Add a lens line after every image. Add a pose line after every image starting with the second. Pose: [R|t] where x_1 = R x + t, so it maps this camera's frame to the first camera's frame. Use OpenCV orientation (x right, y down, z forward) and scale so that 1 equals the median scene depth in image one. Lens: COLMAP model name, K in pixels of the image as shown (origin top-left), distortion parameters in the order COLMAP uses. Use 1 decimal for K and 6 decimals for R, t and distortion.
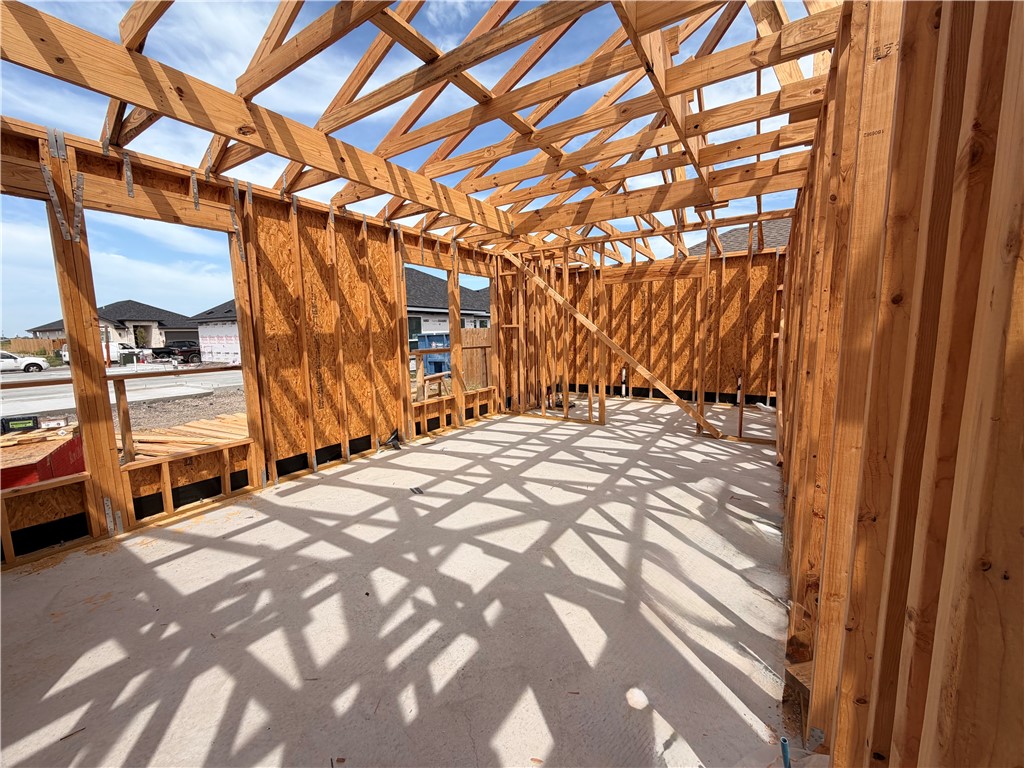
lens RADIAL K [[408.2, 0, 511.7], [0, 408.2, 383.3], [0, 0, 1]] dist [-0.000075, -0.000050]
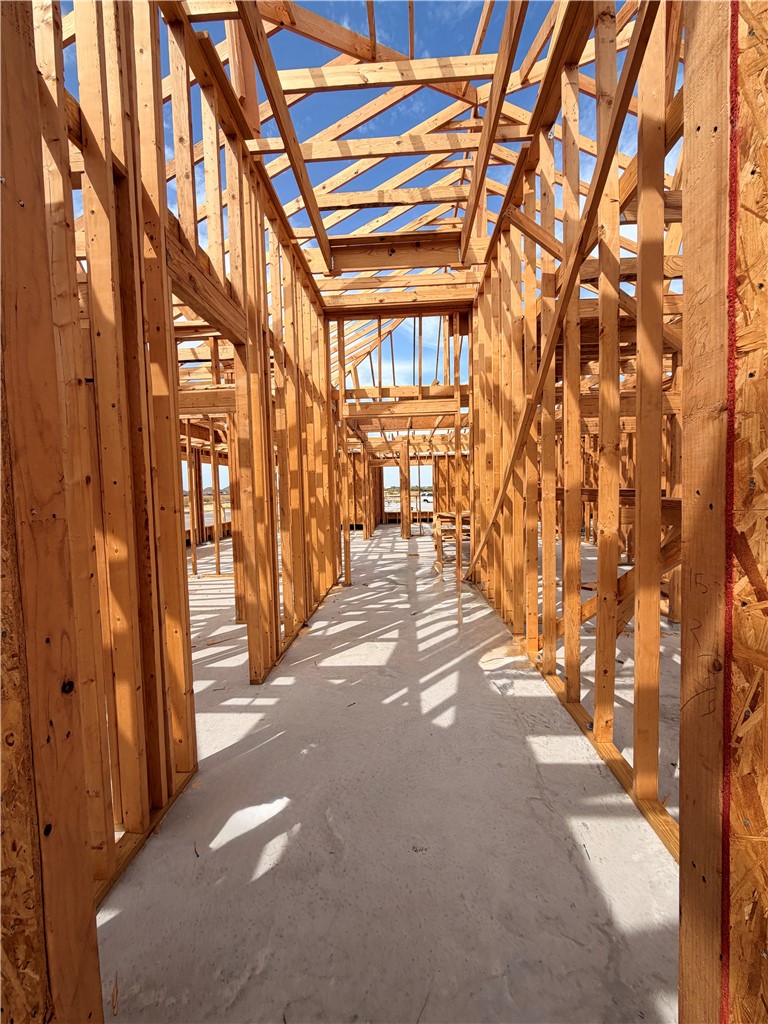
lens RADIAL K [[408.2, 0, 385.2], [0, 408.2, 511.4], [0, 0, 1]] dist [-0.000075, -0.000050]
pose [[0.496992, 0.046608, -0.866503, 3.035463], [-0.085839, 0.996300, 0.004356, 0.174784], [0.863499, 0.072215, 0.499153, -1.702436]]
